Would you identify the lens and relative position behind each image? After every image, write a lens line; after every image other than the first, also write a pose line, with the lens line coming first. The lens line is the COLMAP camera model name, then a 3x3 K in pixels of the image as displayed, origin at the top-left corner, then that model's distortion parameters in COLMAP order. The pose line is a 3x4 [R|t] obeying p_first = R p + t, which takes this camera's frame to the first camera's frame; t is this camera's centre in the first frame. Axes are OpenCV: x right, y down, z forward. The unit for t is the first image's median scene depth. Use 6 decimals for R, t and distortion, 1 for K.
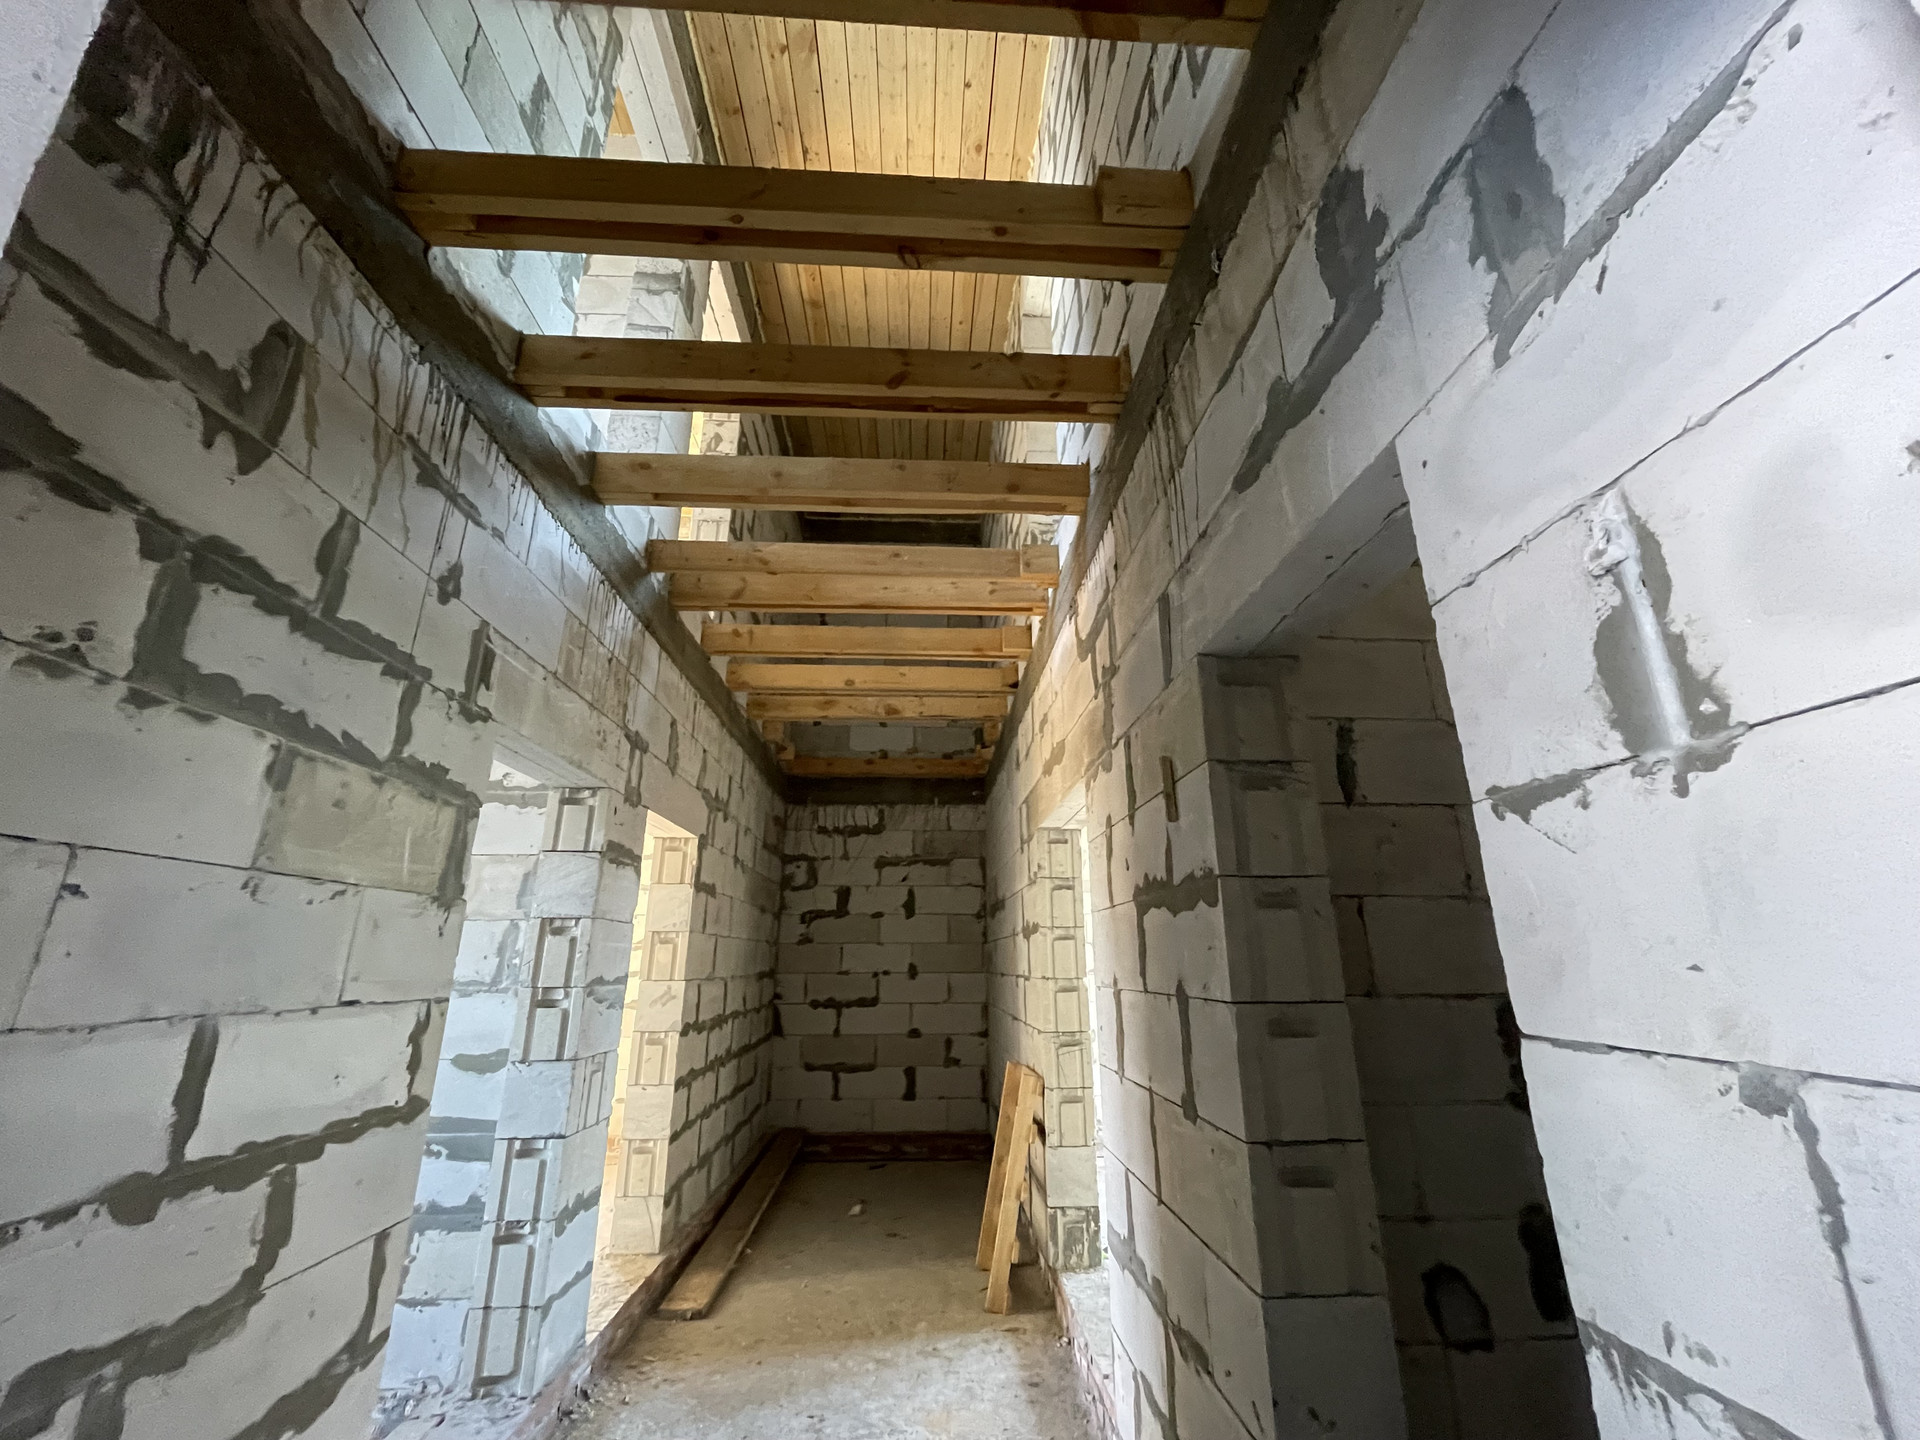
lens RADIAL K [[777.0, 0, 959.5], [0, 777.0, 719.3], [0, 0, 1]] dist [-0.004216, 0.000267]
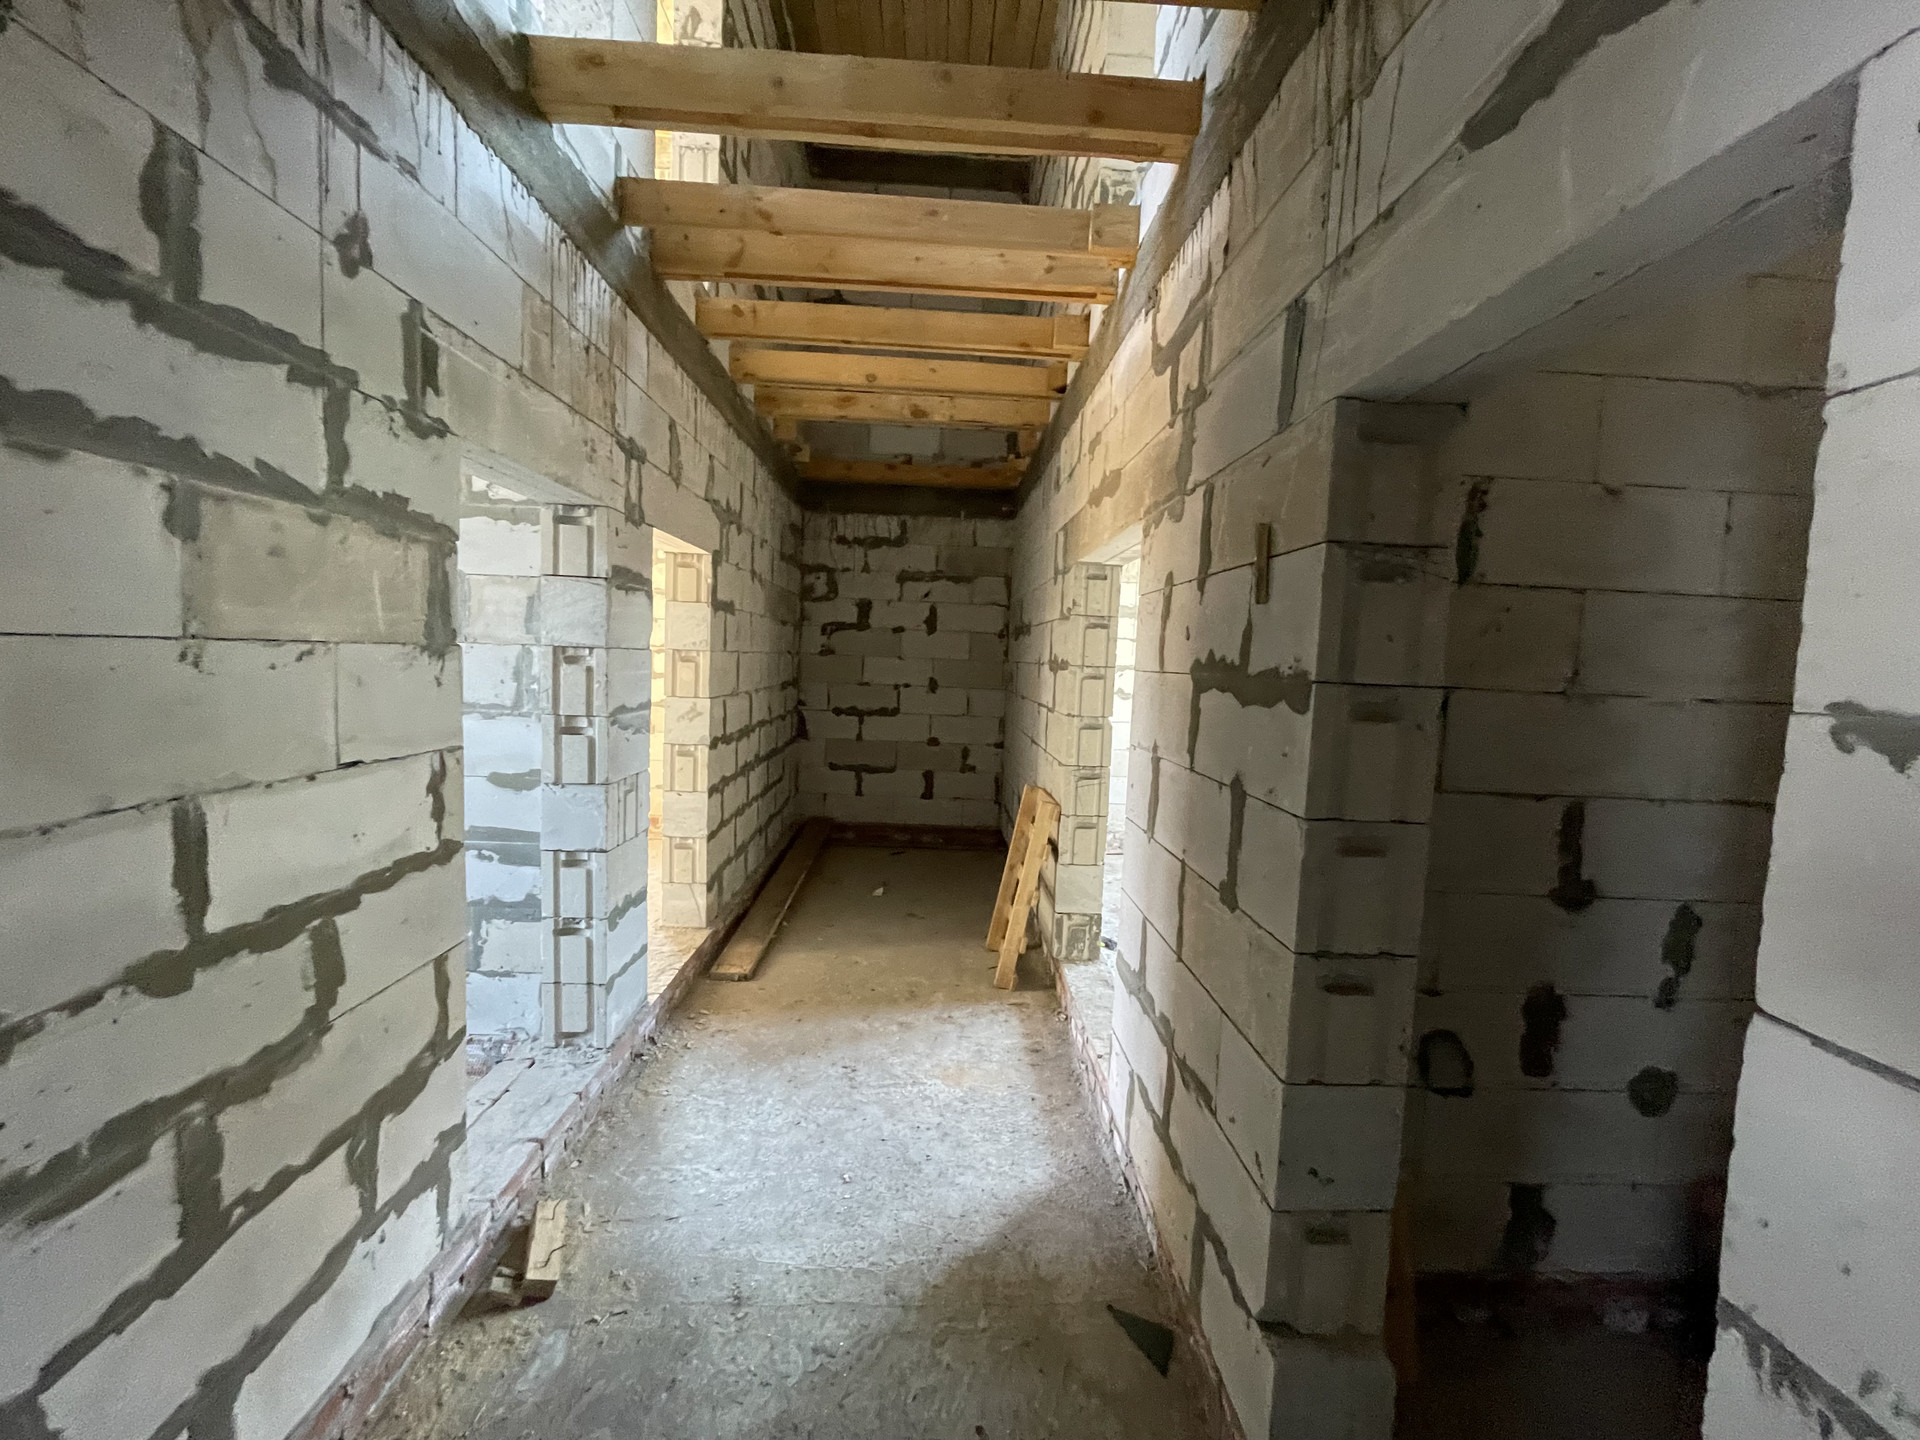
lens RADIAL K [[777.0, 0, 962.8], [0, 777.0, 719.9], [0, 0, 1]] dist [-0.004216, 0.000267]
pose [[0.998933, 0.045396, -0.008542, -0.028698], [-0.038934, 0.926944, 0.373174, -0.040949], [0.024858, -0.372443, 0.927722, 0.112902]]
